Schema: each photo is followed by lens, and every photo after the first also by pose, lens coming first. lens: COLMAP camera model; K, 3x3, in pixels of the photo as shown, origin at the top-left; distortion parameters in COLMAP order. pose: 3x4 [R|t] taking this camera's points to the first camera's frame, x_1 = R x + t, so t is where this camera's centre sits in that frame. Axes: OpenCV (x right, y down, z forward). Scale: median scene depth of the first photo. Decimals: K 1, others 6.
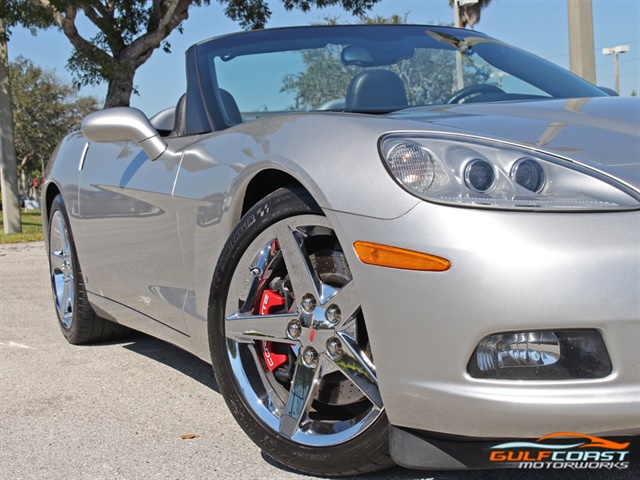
lens RADIAL K [[1117.4, 0, 324.7], [0, 1117.4, 241.1], [0, 0, 1]] dist [-0.031230, 0.000000]
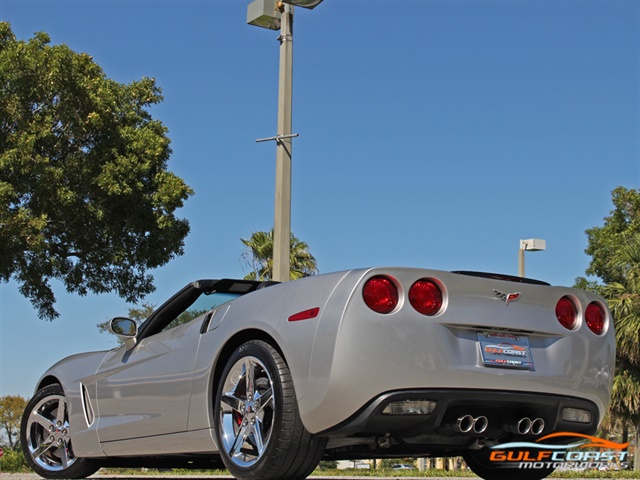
lens RADIAL K [[1117.4, 0, 314.3], [0, 1117.4, 235.1], [0, 0, 1]] dist [-0.031230, 0.000000]
pose [[0.988128, 0.093788, 0.121683, 0.396913], [-0.058356, 0.961806, -0.267441, 0.194147], [-0.142118, 0.257165, 0.955860, -1.001776]]
